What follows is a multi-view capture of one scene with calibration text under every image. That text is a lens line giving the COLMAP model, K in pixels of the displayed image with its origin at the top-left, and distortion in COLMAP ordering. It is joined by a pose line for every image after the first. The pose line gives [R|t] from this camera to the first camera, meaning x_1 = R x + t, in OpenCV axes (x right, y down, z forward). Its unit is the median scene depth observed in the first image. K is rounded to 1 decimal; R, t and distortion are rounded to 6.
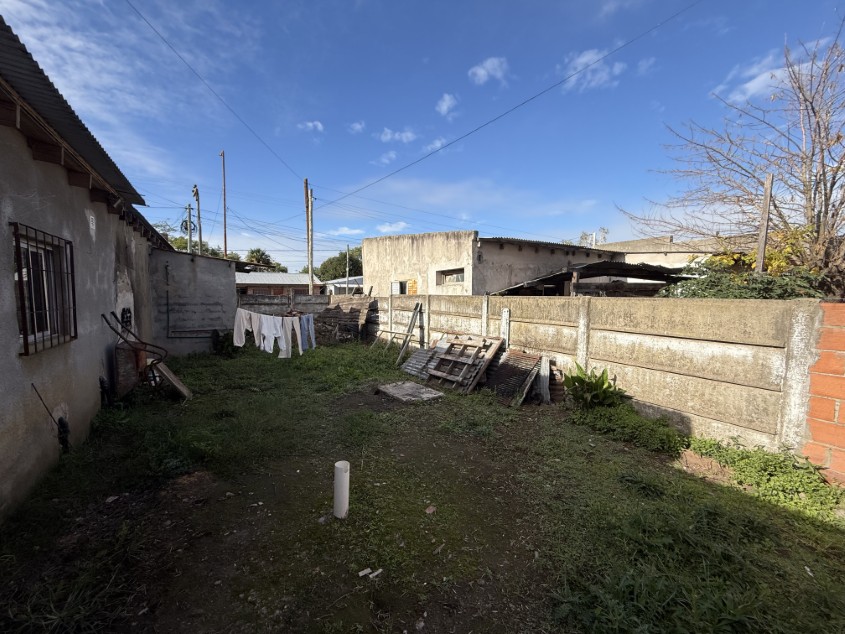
lens RADIAL K [[337.0, 0, 421.9], [0, 337.0, 315.6], [0, 0, 1]] dist [0.001862, -0.000721]
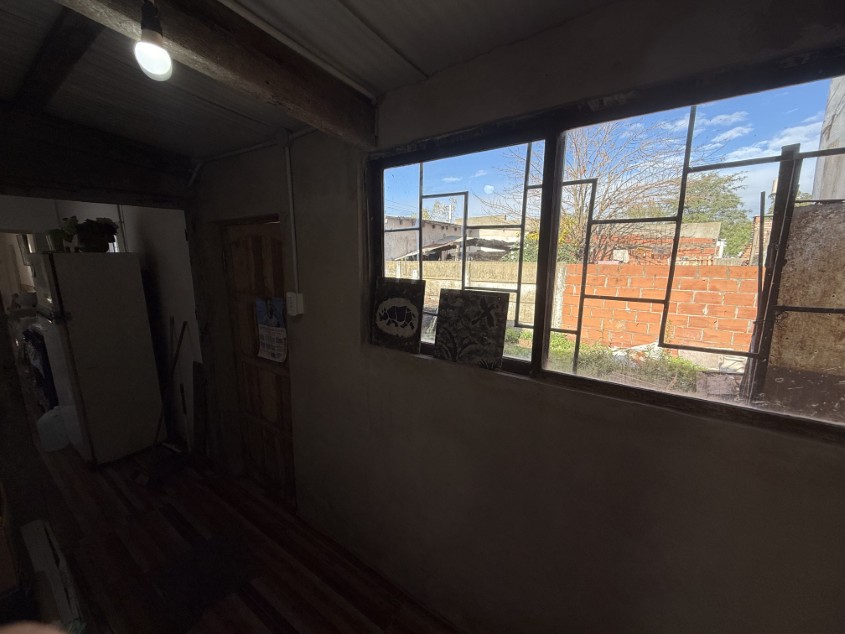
lens RADIAL K [[337.0, 0, 421.7], [0, 337.0, 319.4], [0, 0, 1]] dist [0.001862, -0.000721]
pose [[0.917660, -0.075430, 0.390140, -0.327700], [0.029607, 0.992068, 0.122168, 0.014285], [-0.396261, -0.100558, 0.912615, -0.373655]]
